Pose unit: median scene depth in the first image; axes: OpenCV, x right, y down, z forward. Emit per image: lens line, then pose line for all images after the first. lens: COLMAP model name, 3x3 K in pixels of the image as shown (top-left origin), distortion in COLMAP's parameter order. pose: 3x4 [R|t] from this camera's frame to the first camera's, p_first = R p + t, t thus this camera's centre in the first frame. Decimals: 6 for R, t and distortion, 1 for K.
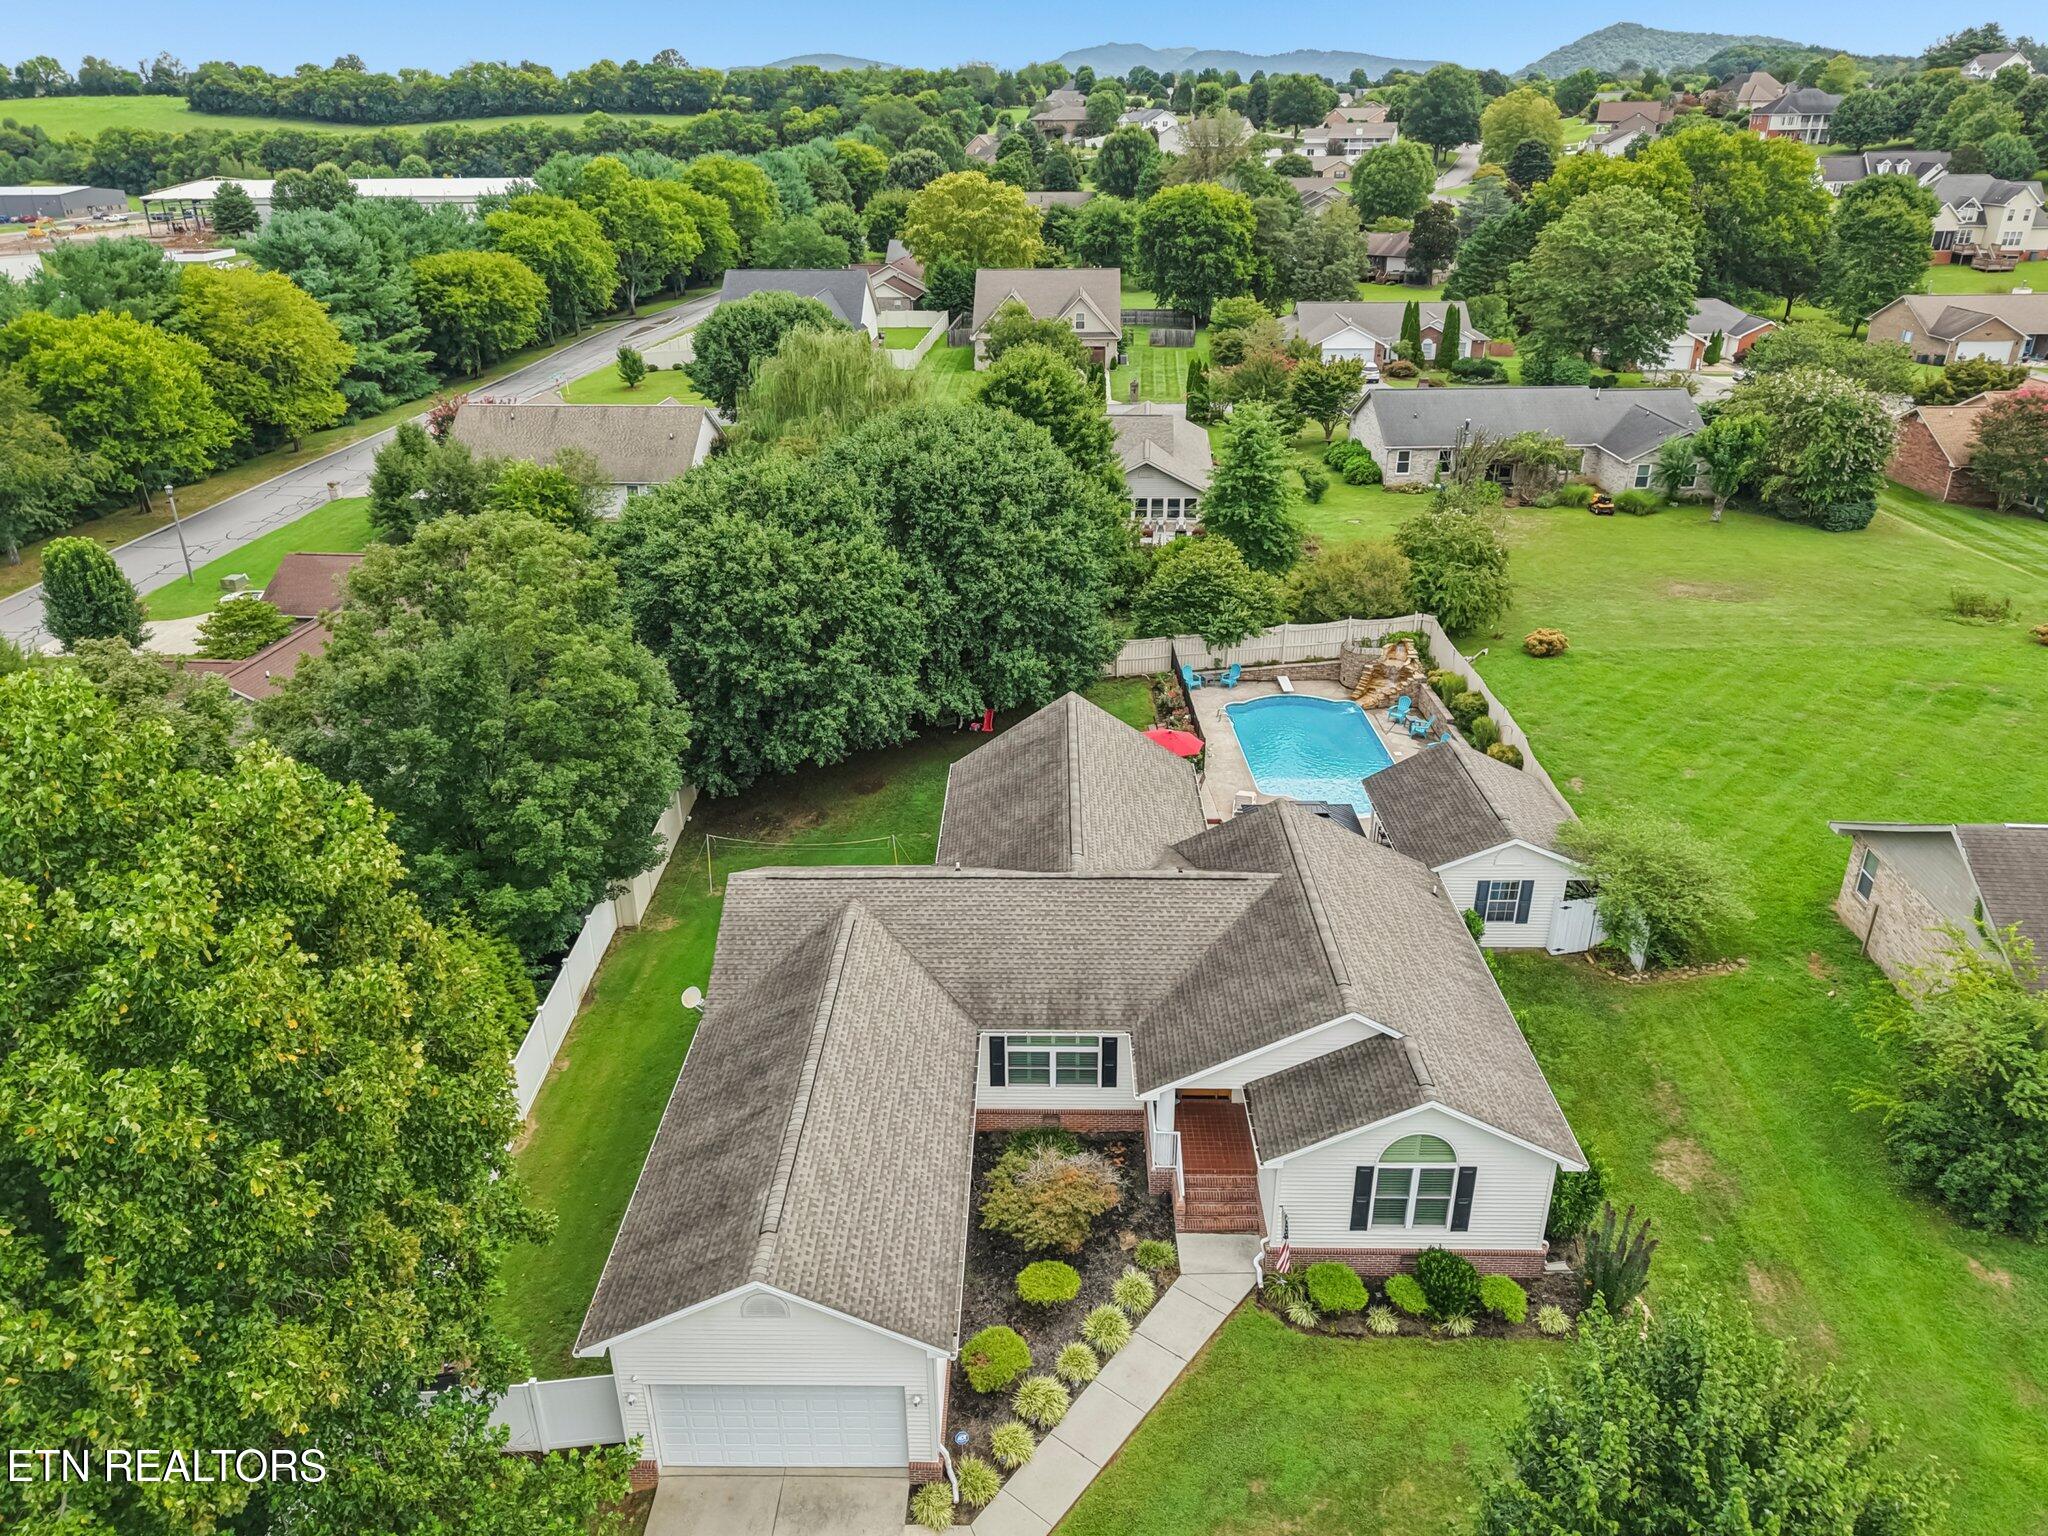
lens RADIAL K [[1374.0, 0, 1024.0], [0, 1374.0, 768.0], [0, 0, 1]] dist [-0.001848, 0.003405]
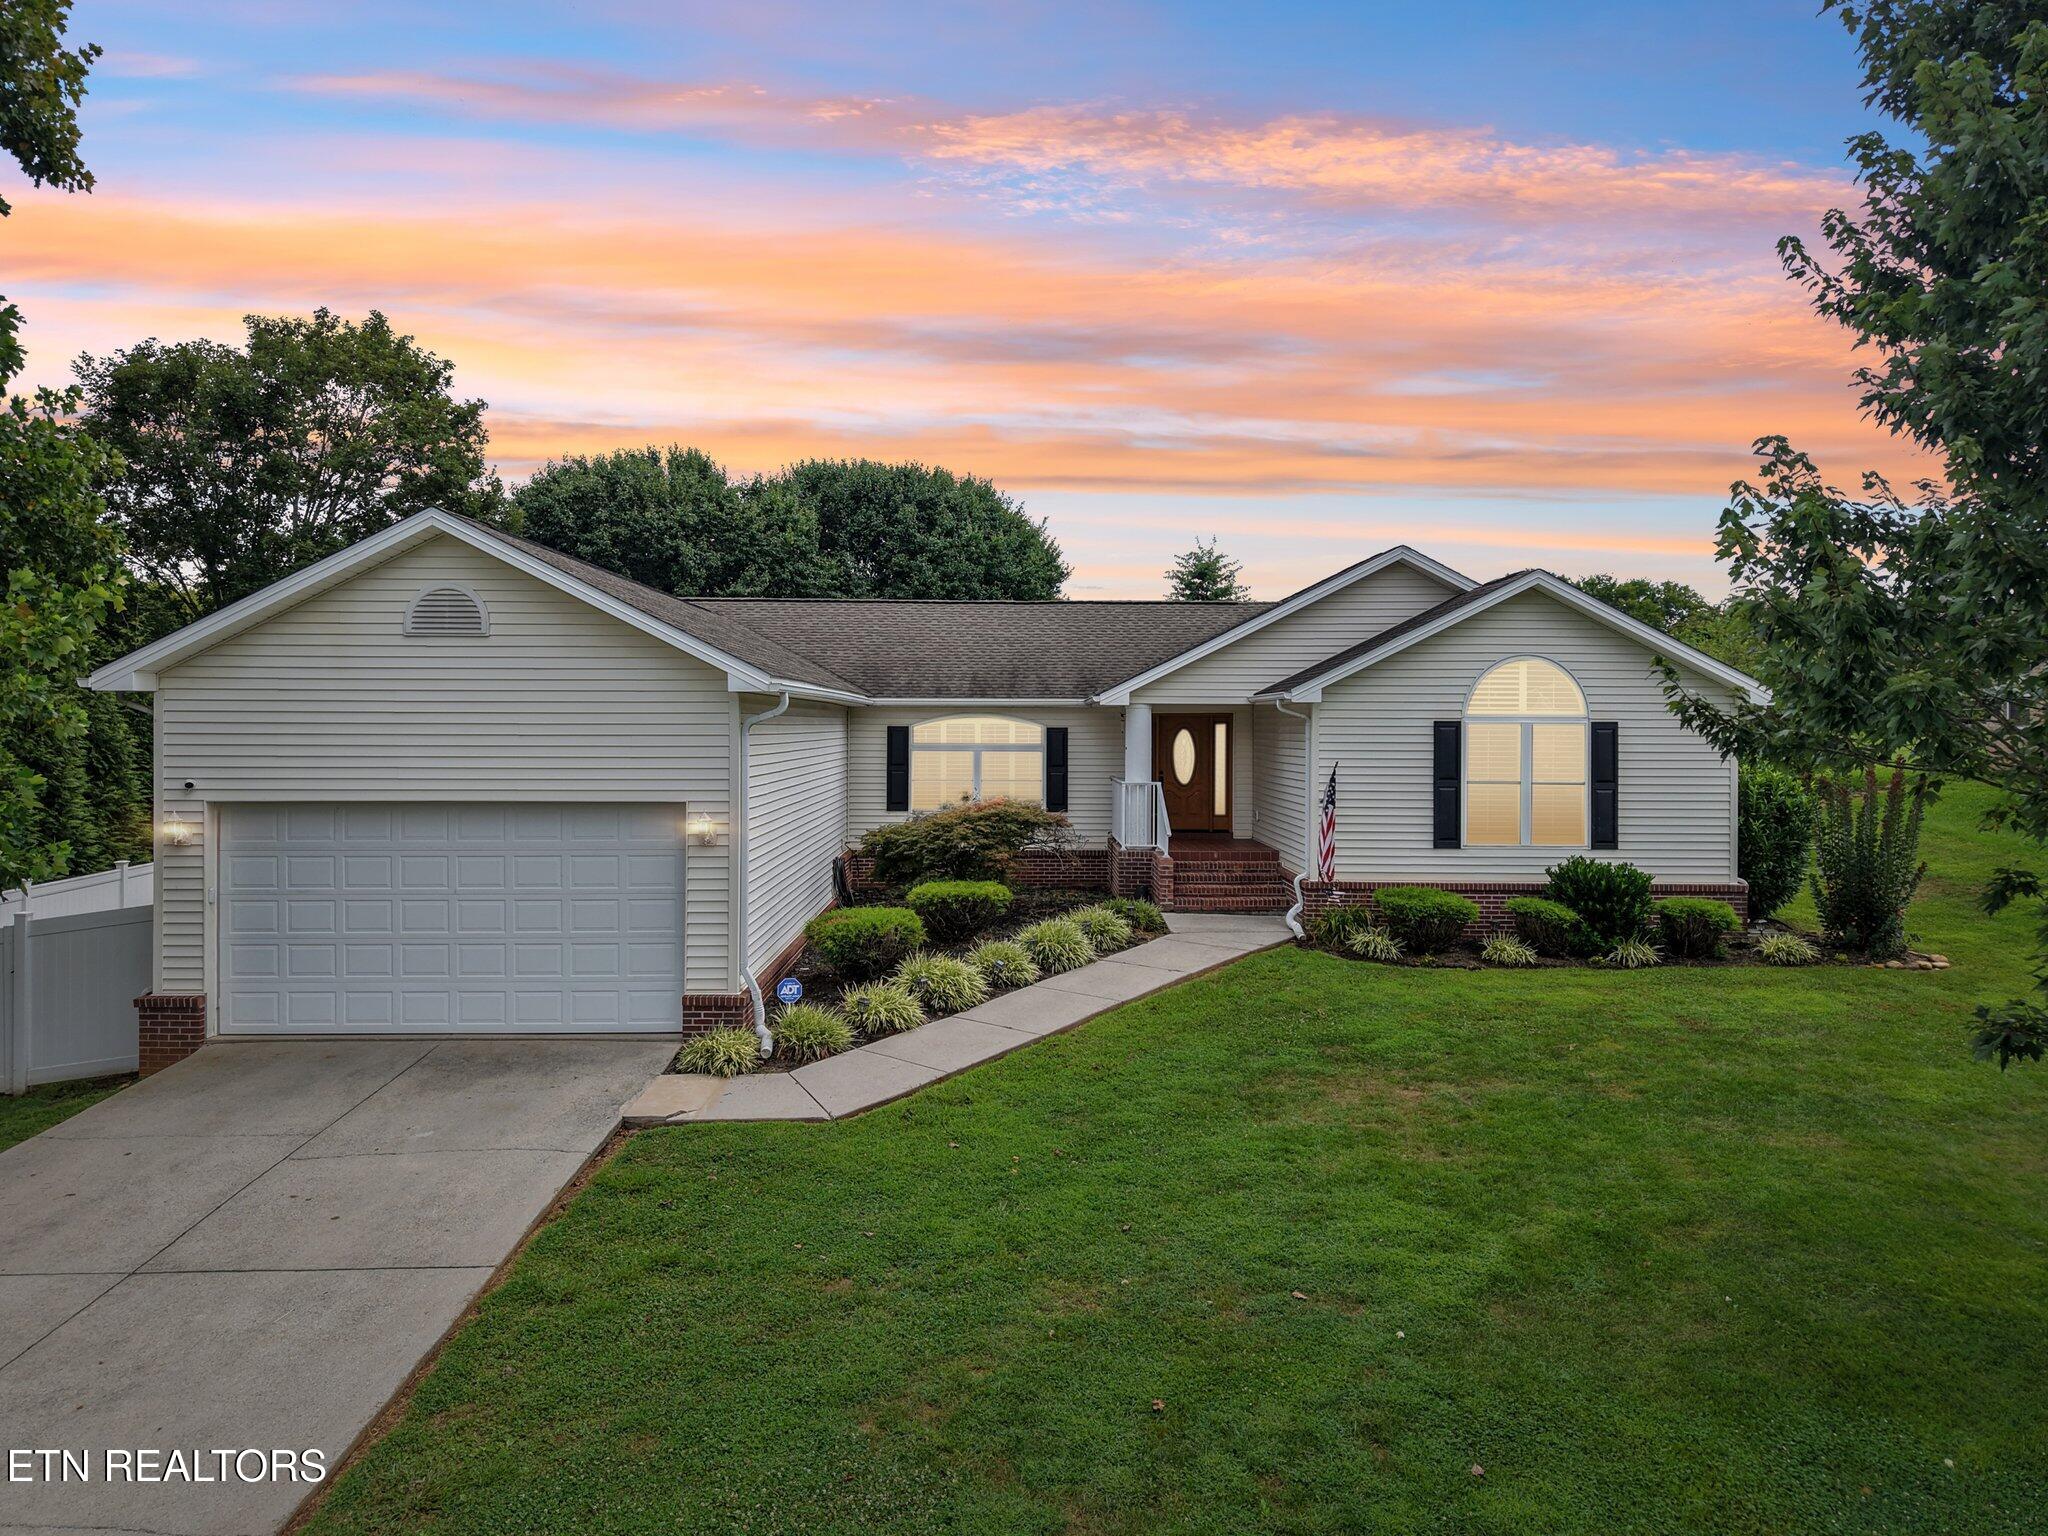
lens RADIAL K [[1374.0, 0, 1024.0], [0, 1374.0, 768.0], [0, 0, 1]] dist [-0.001848, 0.003405]
pose [[0.999574, 0.007408, 0.028226, 0.028146], [0.004092, 0.922100, -0.386931, 0.542087], [-0.028894, 0.386882, 0.921677, 0.400792]]
